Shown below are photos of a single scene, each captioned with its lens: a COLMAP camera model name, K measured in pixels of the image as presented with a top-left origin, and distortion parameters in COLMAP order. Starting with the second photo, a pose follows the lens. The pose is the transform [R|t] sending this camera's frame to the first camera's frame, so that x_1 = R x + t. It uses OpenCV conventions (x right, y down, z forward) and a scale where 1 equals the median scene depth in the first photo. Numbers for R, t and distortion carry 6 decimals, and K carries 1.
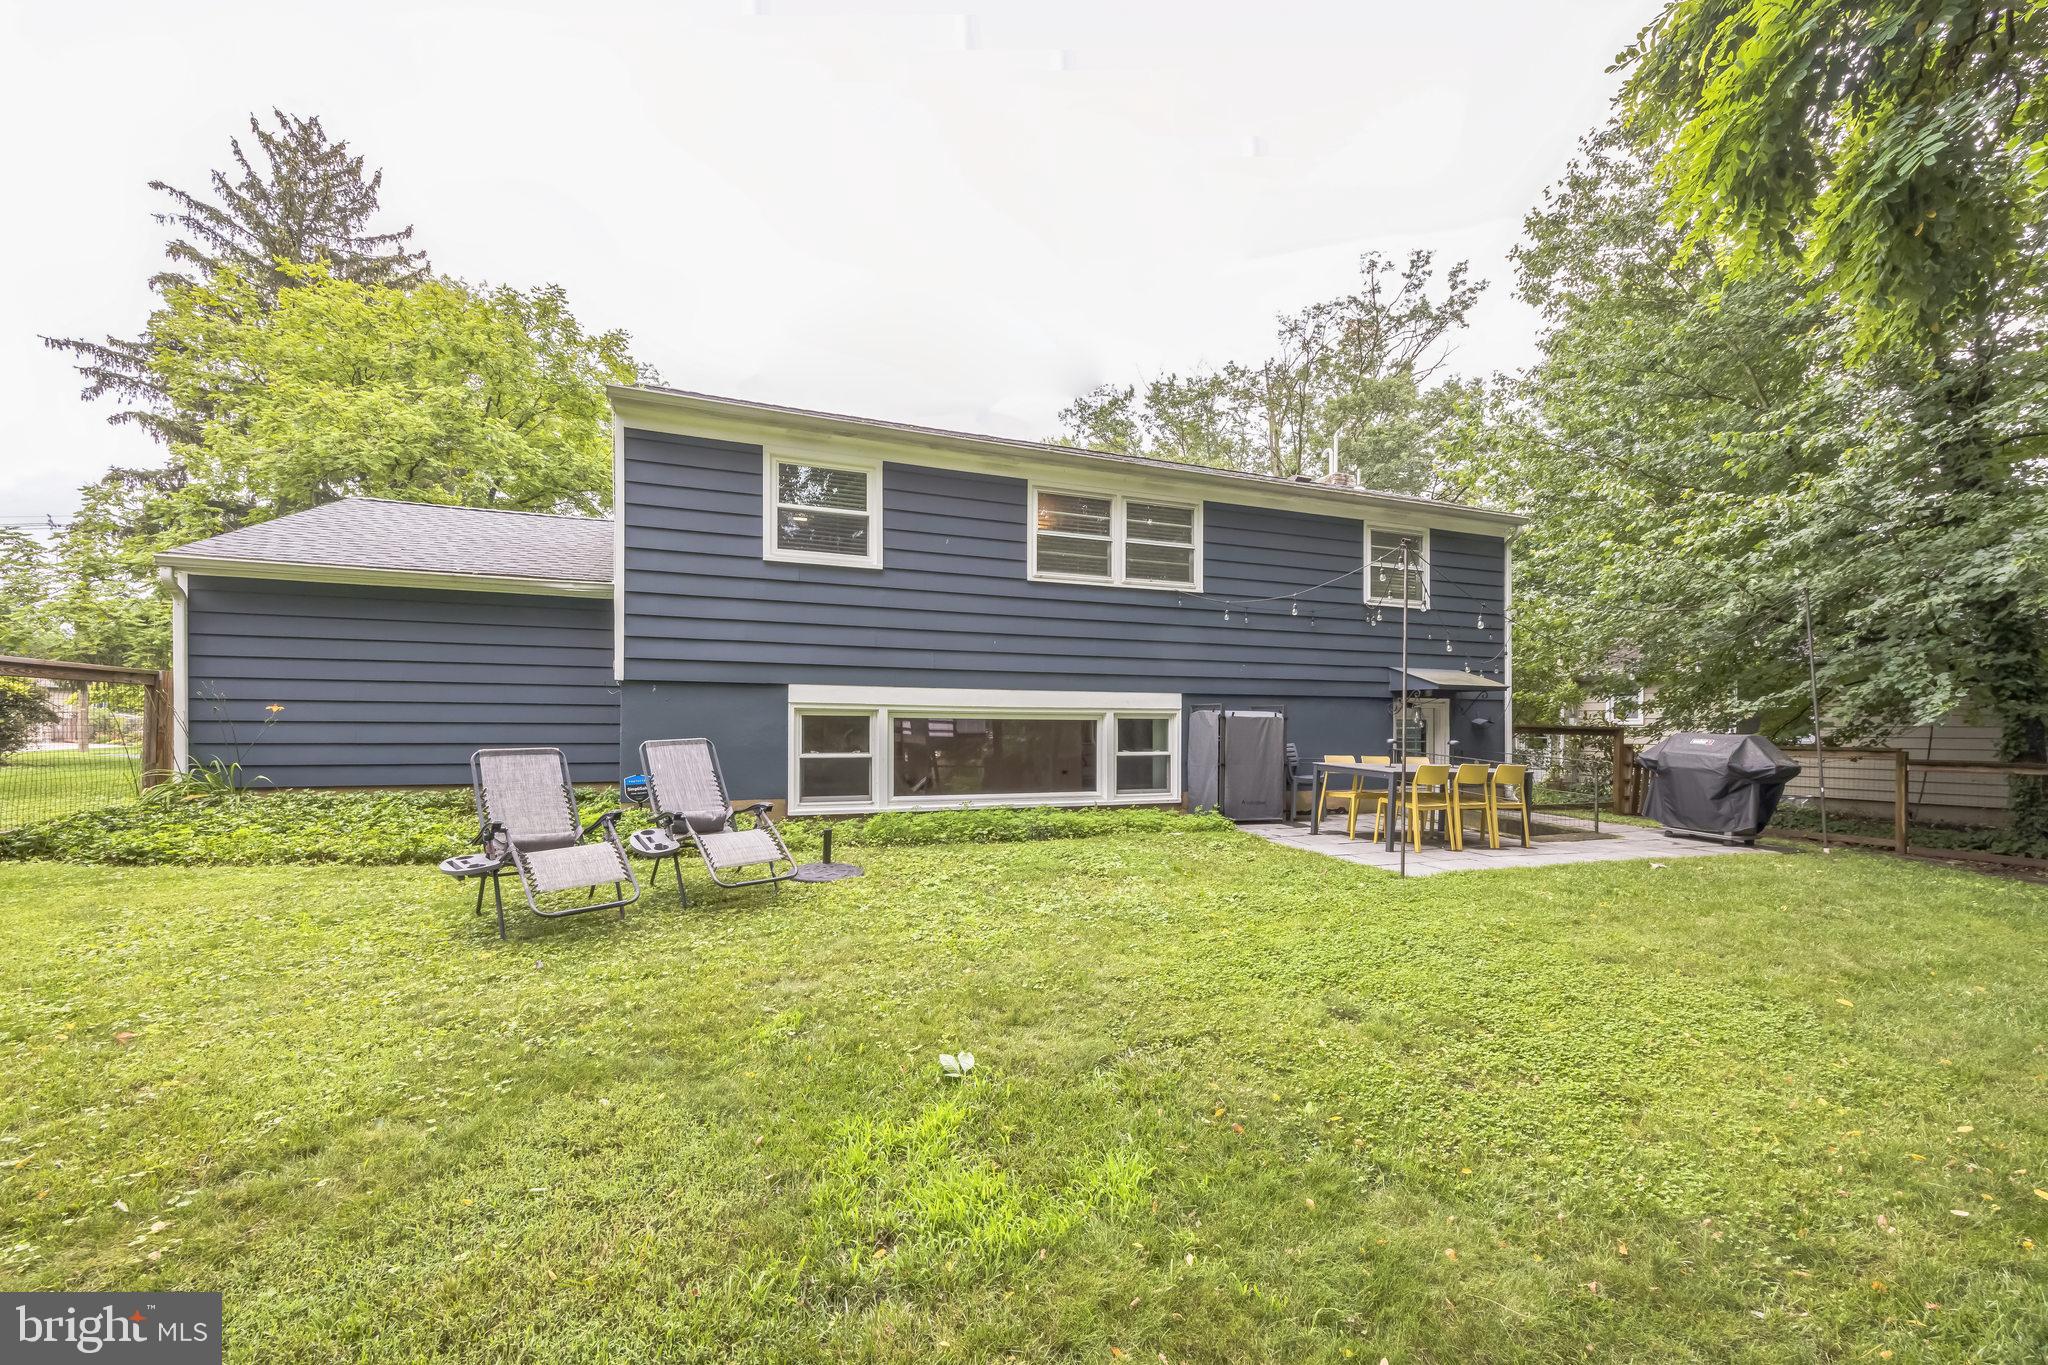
lens RADIAL K [[791.8, 0, 1017.4], [0, 791.8, 696.5], [0, 0, 1]] dist [-0.010041, 0.001061]
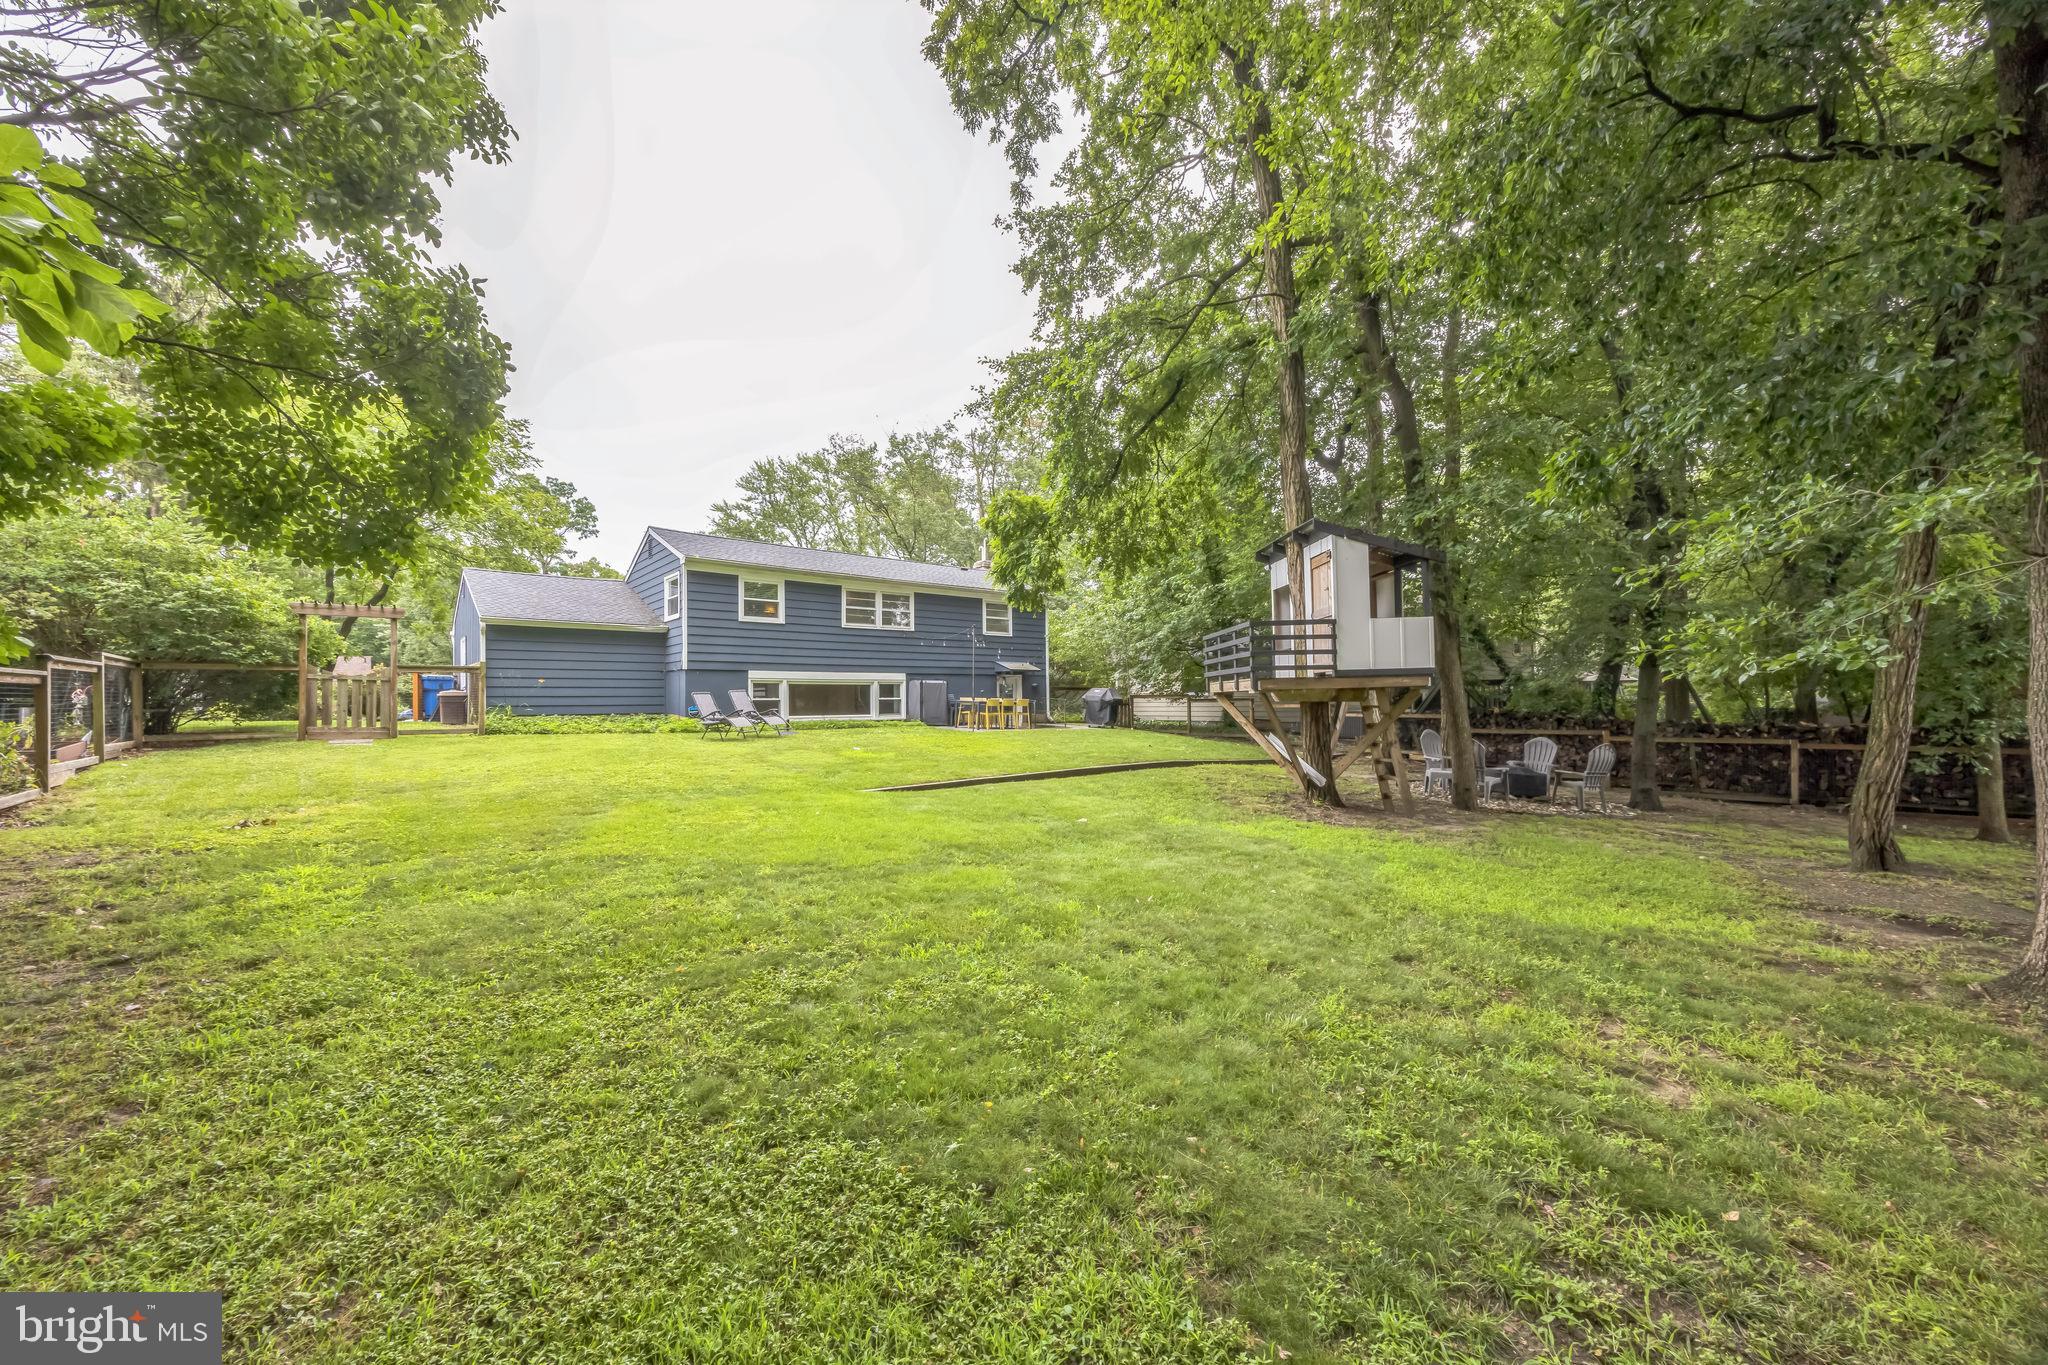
lens RADIAL K [[791.8, 0, 1023.7], [0, 791.8, 679.8], [0, 0, 1]] dist [-0.010041, 0.001061]
pose [[0.944943, -0.008462, 0.327124, -0.246296], [0.008893, 0.999960, 0.000179, 0.019222], [-0.327113, 0.002740, 0.944981, -1.426006]]
